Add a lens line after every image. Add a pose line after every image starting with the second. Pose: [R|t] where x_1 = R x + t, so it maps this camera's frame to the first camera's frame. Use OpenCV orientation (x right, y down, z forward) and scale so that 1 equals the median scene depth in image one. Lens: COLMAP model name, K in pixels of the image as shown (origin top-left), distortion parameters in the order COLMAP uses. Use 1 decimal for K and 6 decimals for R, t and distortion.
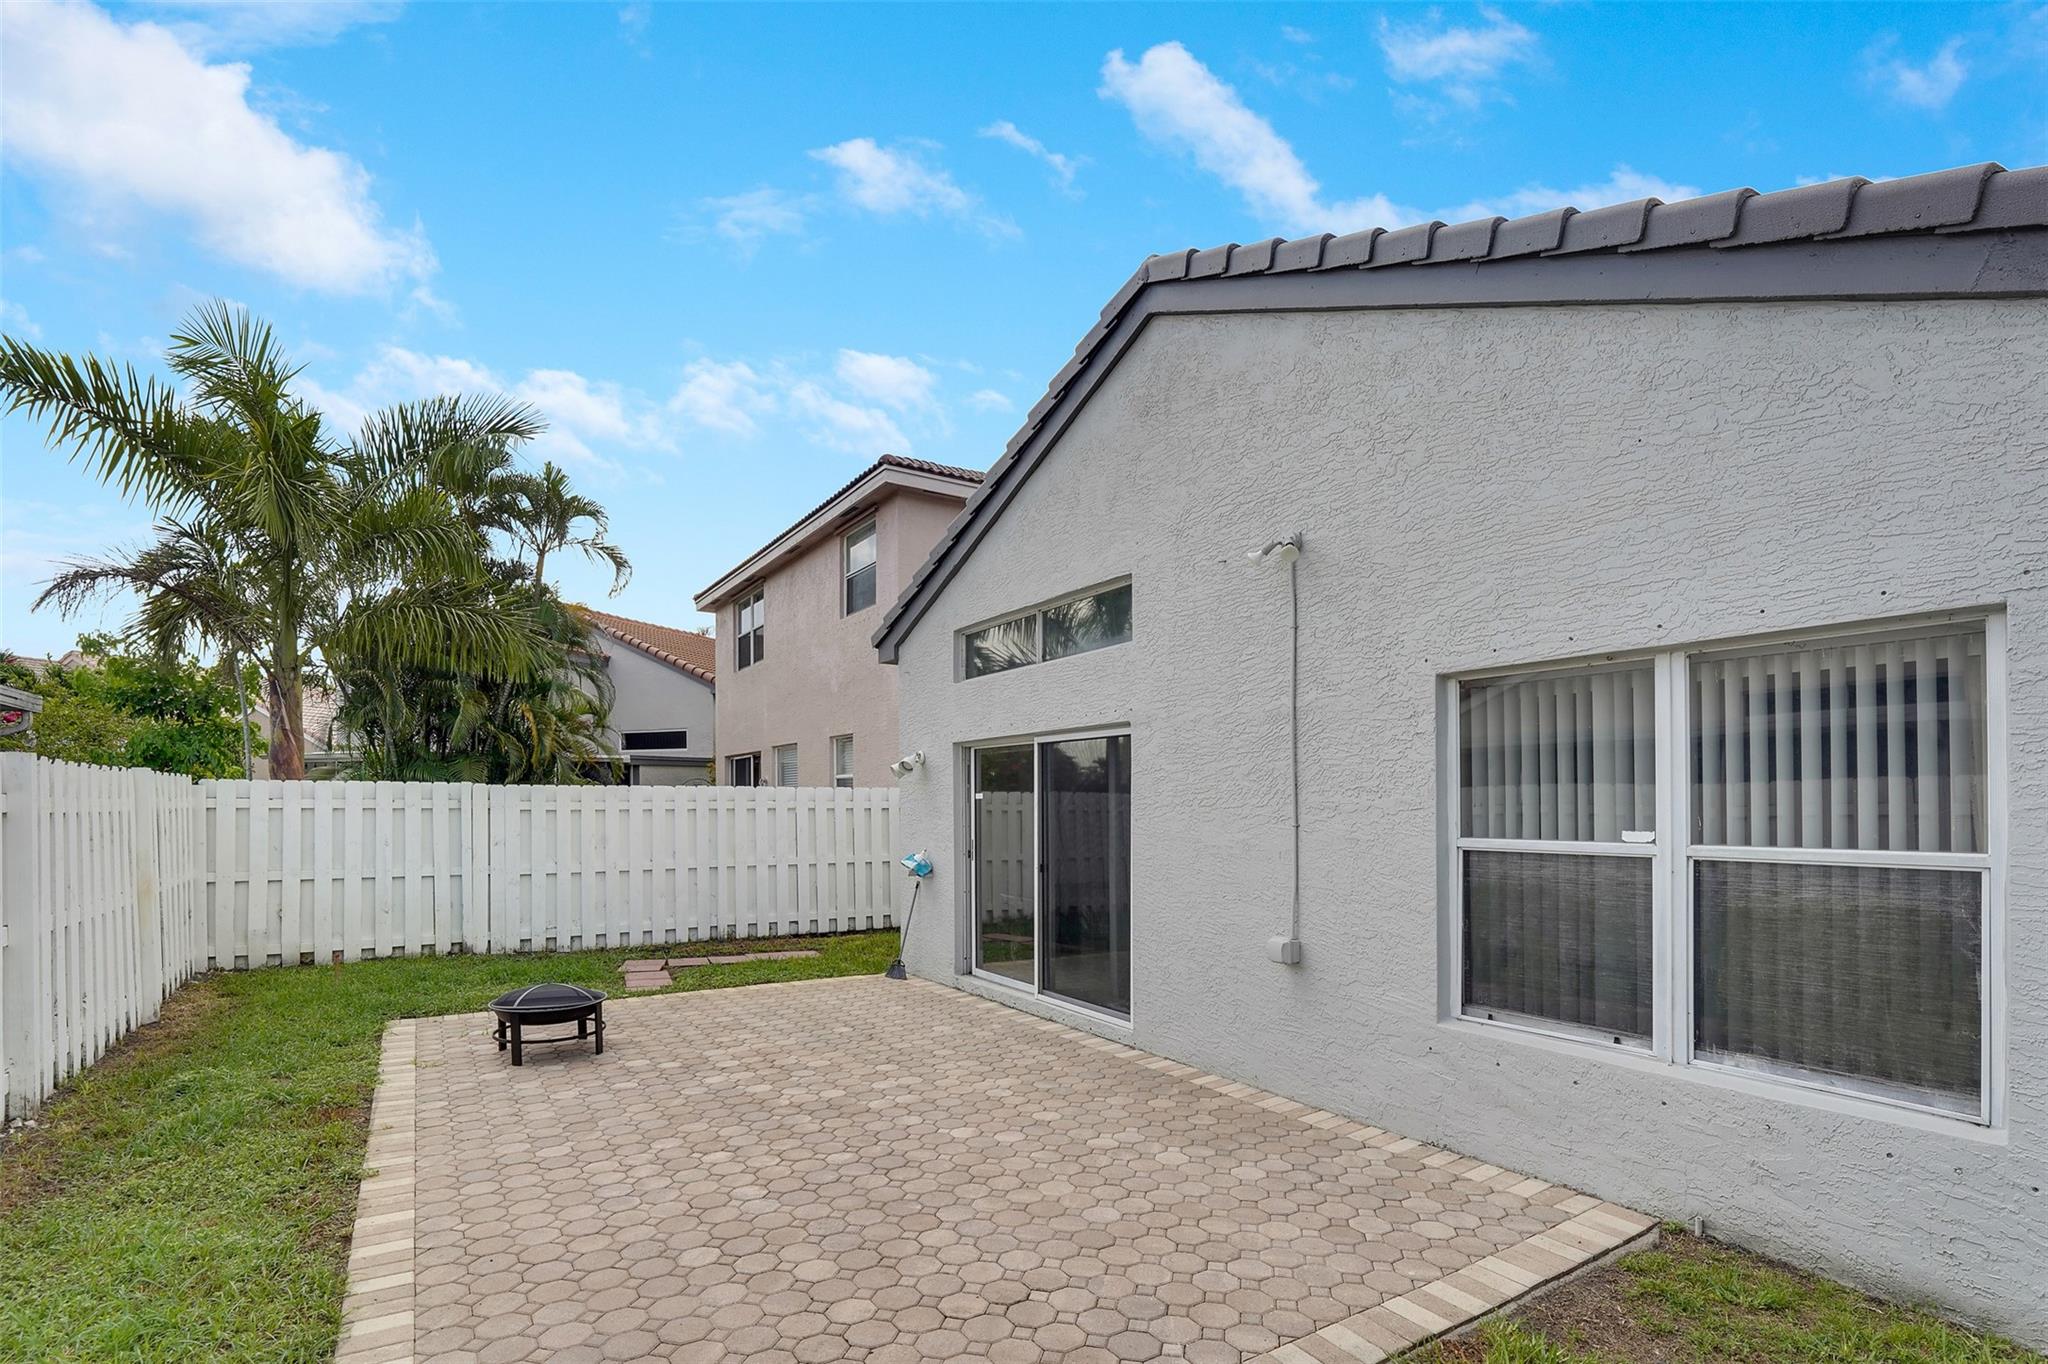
lens RADIAL K [[973.0, 0, 1039.7], [0, 973.0, 784.1], [0, 0, 1]] dist [-0.017982, -0.000138]
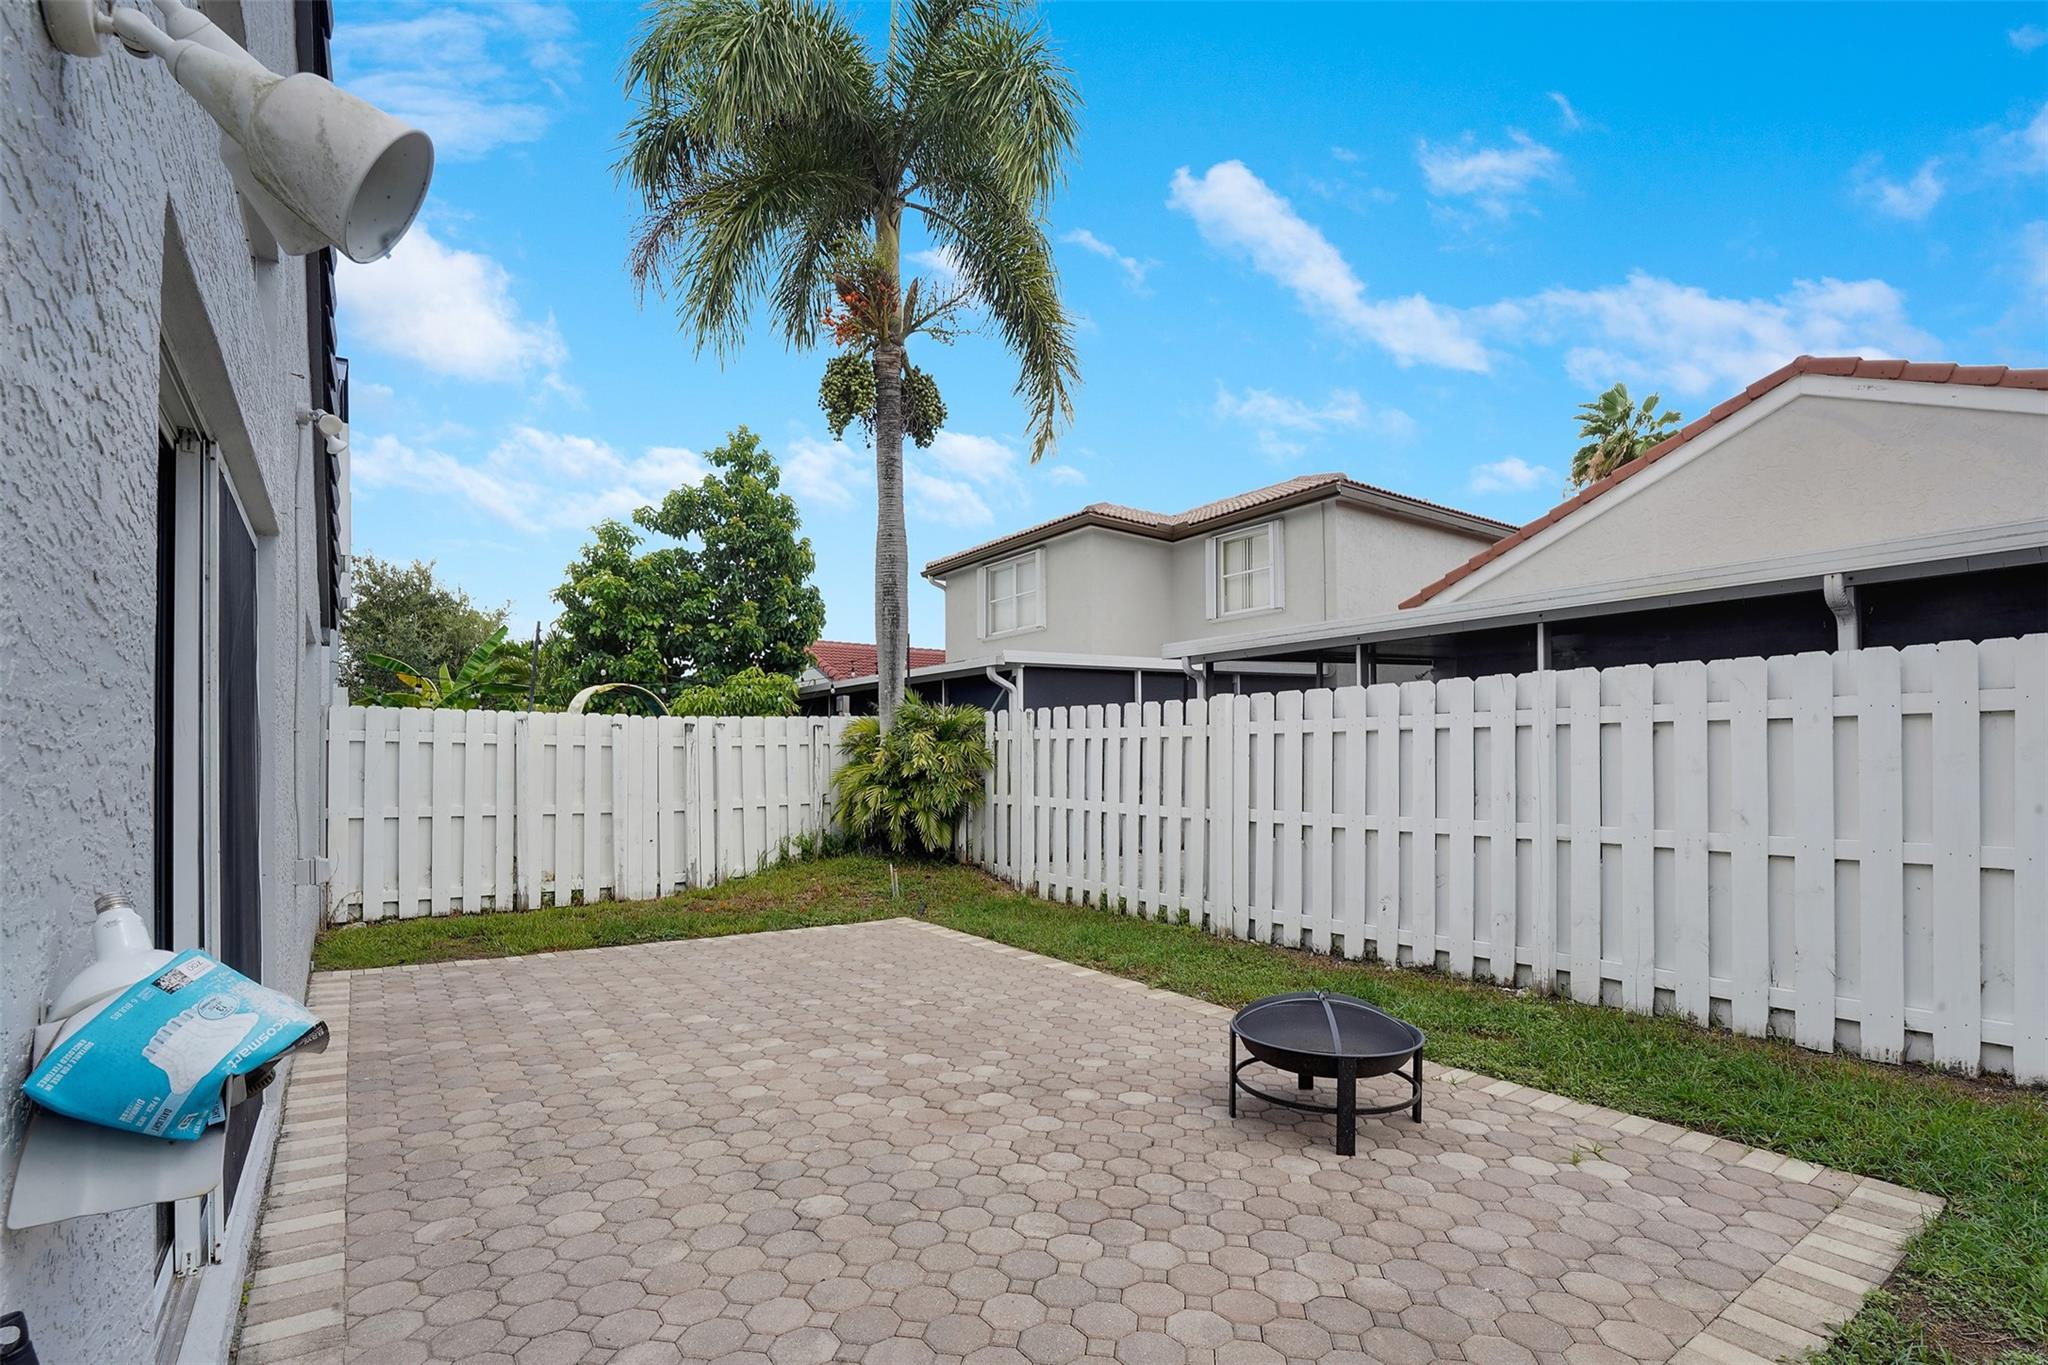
lens RADIAL K [[931.4, 0, 1037.6], [0, 931.4, 749.7], [0, 0, 1]] dist [-0.016155, -0.000062]
pose [[-0.998356, -0.001654, -0.057293, -0.361958], [0.000488, 0.999302, -0.037343, 0.090712], [0.057315, -0.037309, -0.997659, 1.879124]]
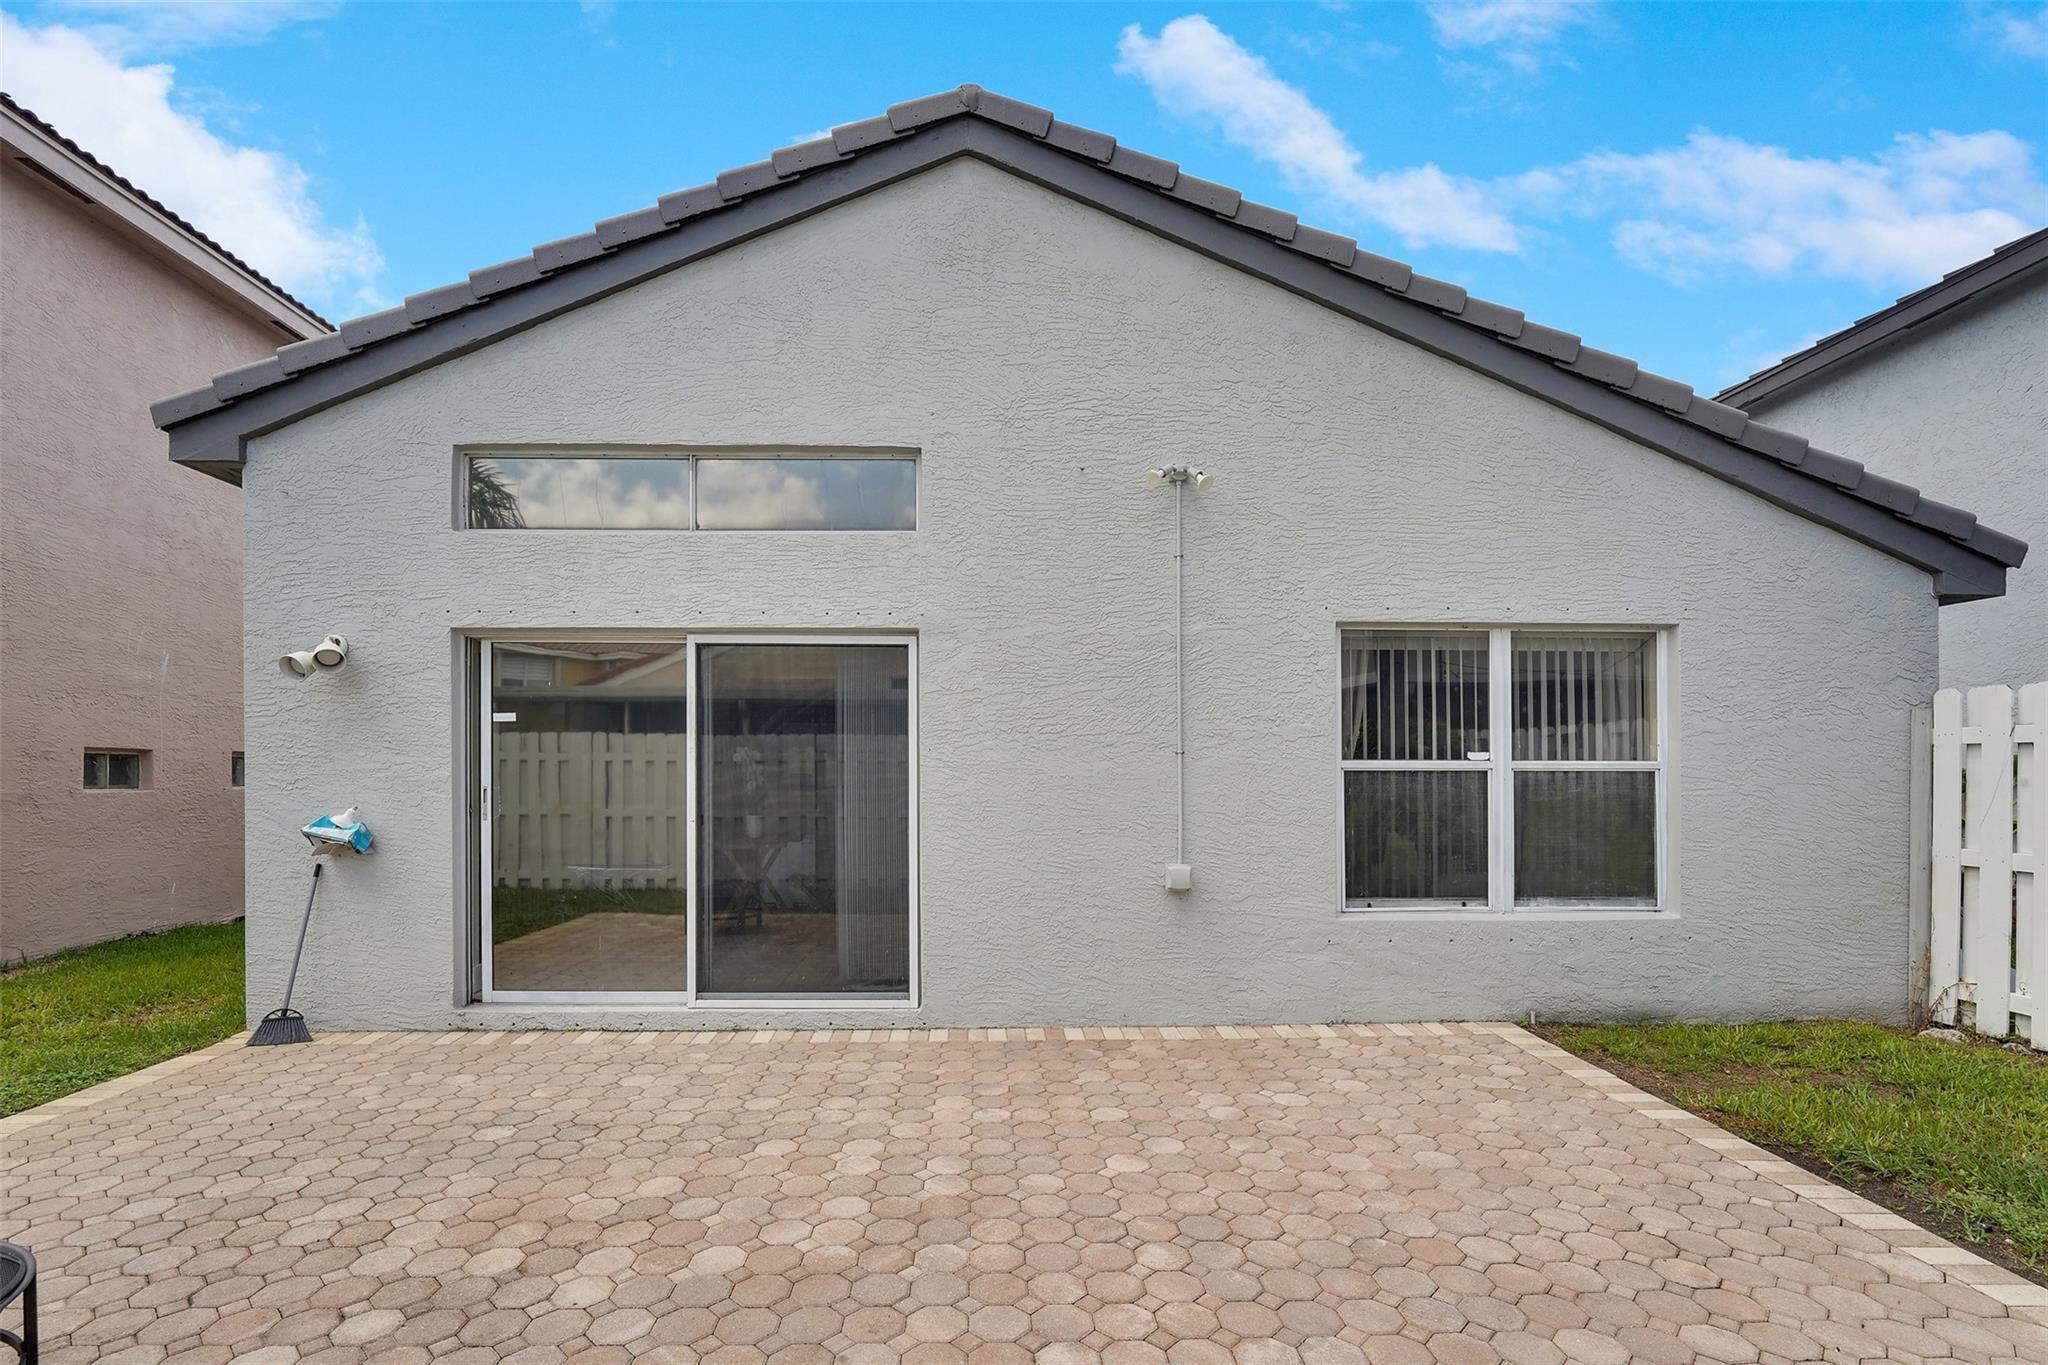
lens RADIAL K [[938.9, 0, 995.4], [0, 938.9, 748.8], [0, 0, 1]] dist [-0.018666, 0.000764]
pose [[0.517263, 0.020004, 0.855593, -0.668554], [-0.019481, 0.999743, -0.011597, 0.053871], [-0.855605, -0.010669, 0.517519, 0.661545]]
